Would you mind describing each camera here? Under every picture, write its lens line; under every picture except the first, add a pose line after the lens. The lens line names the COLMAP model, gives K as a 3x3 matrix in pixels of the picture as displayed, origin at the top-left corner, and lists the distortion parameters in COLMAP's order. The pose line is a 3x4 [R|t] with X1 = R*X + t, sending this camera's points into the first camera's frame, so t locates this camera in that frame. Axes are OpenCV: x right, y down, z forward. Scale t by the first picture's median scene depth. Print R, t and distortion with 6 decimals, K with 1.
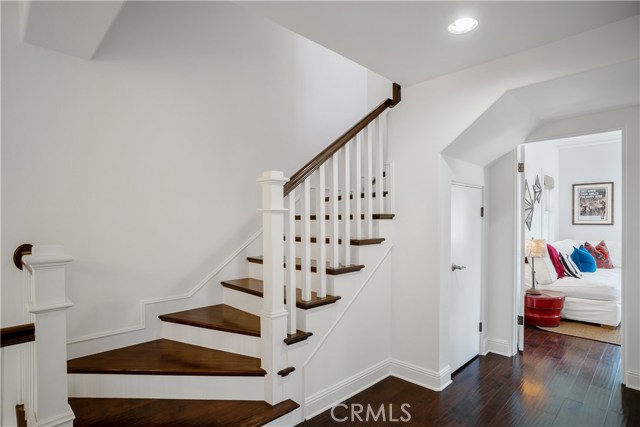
lens RADIAL K [[342.9, 0, 301.1], [0, 342.9, 223.1], [0, 0, 1]] dist [-0.054272, 0.017655]
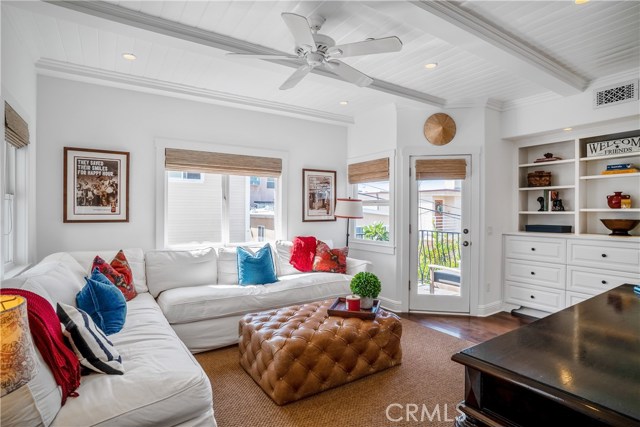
lens RADIAL K [[342.9, 0, 323.3], [0, 342.9, 214.5], [0, 0, 1]] dist [-0.054272, 0.017655]
pose [[0.170179, -0.002457, 0.985410, 0.375871], [0.005388, 0.999984, 0.001562, -0.007001], [-0.985398, 0.005044, 0.170189, 0.524493]]
